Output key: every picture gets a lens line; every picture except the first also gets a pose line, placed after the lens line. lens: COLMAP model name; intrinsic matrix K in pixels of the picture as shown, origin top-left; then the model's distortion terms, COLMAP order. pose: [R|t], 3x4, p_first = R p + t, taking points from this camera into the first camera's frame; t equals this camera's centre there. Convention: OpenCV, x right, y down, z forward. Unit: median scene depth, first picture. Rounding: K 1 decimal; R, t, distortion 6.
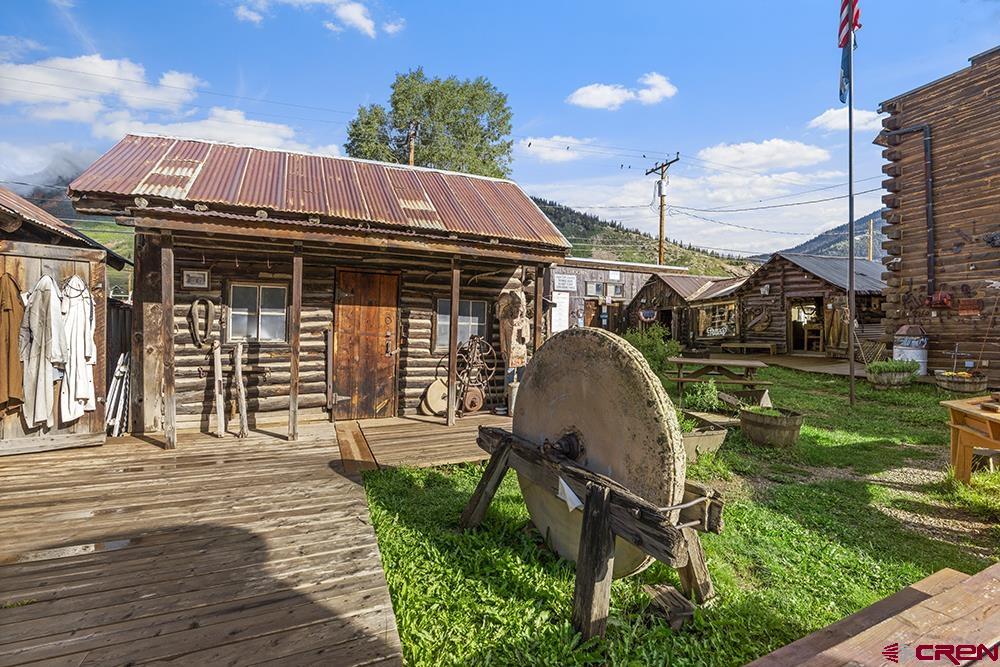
lens RADIAL K [[446.0, 0, 500.0], [0, 446.0, 333.5], [0, 0, 1]] dist [-0.003047, 0.000096]
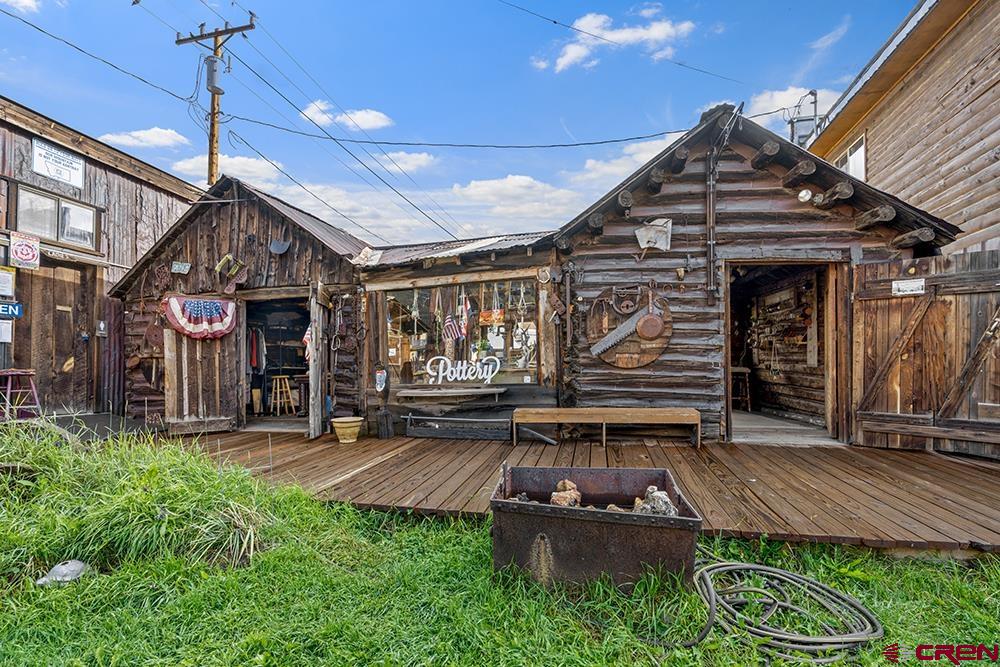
lens RADIAL K [[460.6, 0, 499.3], [0, 460.6, 357.0], [0, 0, 1]] dist [-0.001372, -0.000141]
pose [[0.581176, 0.014620, 0.813646, 0.204941], [0.006842, 0.999715, -0.022851, -0.004743], [-0.813749, 0.018847, 0.580911, 0.679608]]
